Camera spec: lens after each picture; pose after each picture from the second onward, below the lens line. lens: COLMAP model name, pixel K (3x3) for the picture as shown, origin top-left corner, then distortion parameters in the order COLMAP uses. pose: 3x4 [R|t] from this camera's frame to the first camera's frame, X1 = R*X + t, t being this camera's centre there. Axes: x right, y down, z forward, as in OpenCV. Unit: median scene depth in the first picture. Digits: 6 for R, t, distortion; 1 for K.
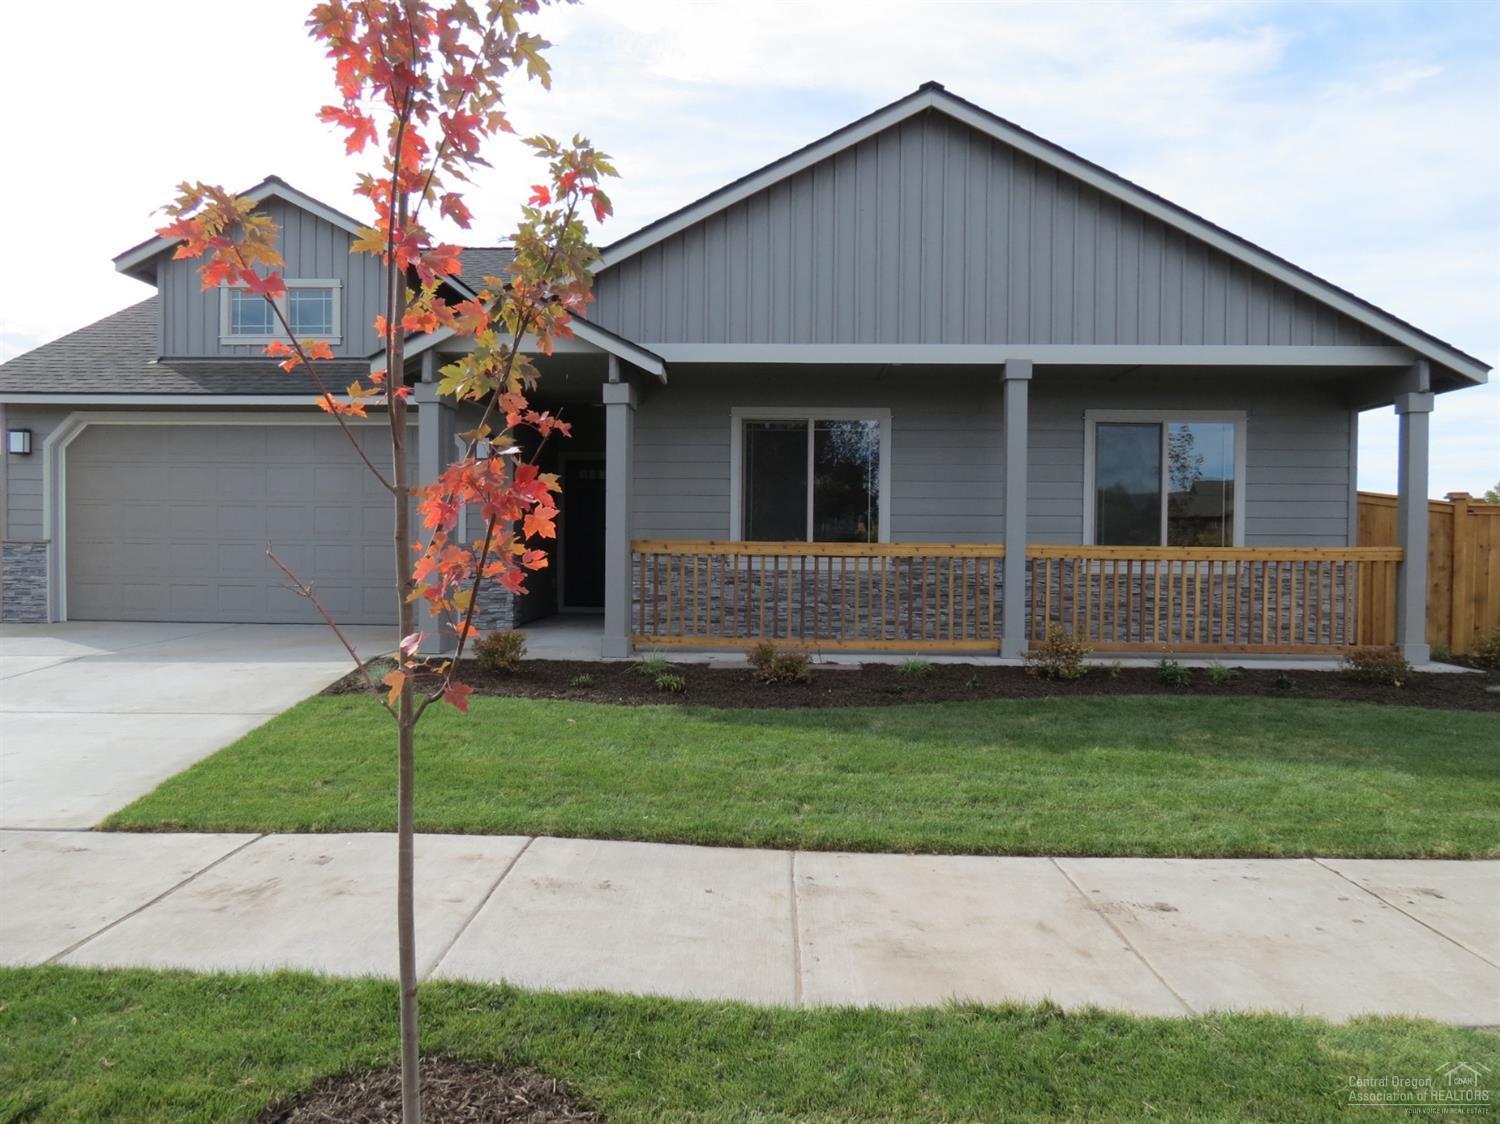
lens RADIAL K [[1061.5, 0, 750.0], [0, 1061.5, 562.0], [0, 0, 1]] dist [-0.033035, 0.007394]
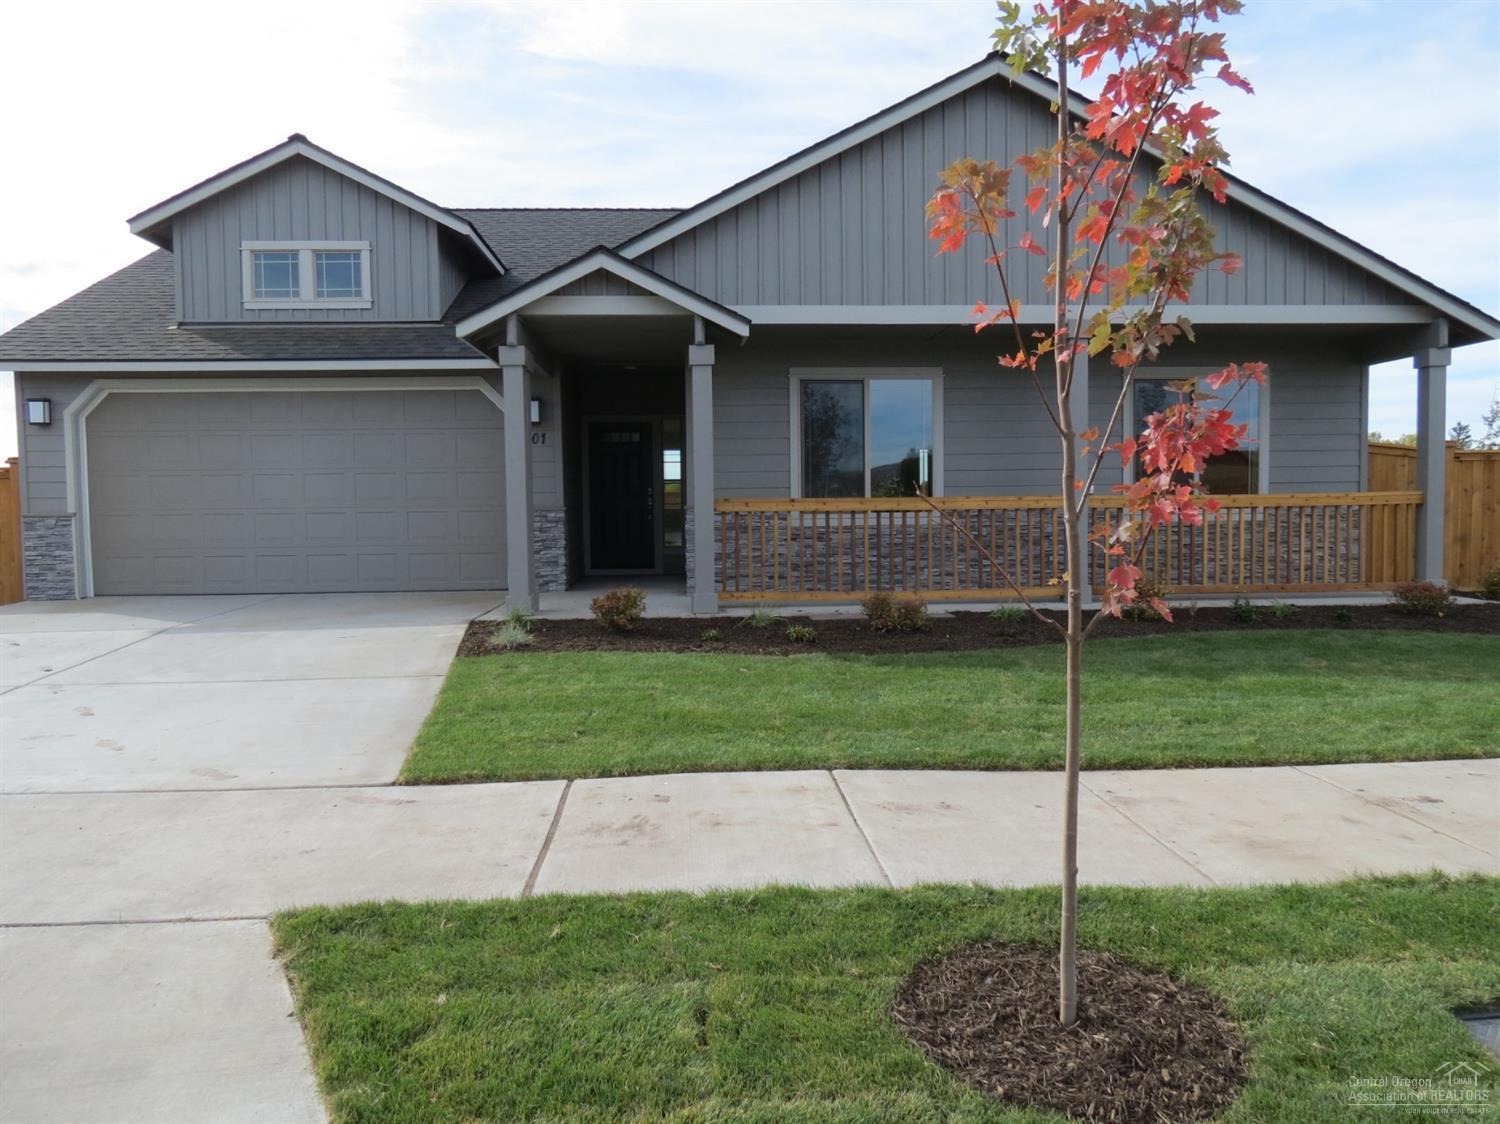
lens RADIAL K [[1061.5, 0, 750.0], [0, 1061.5, 562.0], [0, 0, 1]] dist [-0.033035, 0.007394]
pose [[0.995895, -0.026032, 0.086696, -0.169494], [0.022990, 0.999091, 0.035904, 0.004213], [-0.087552, -0.033763, 0.995588, -0.024338]]
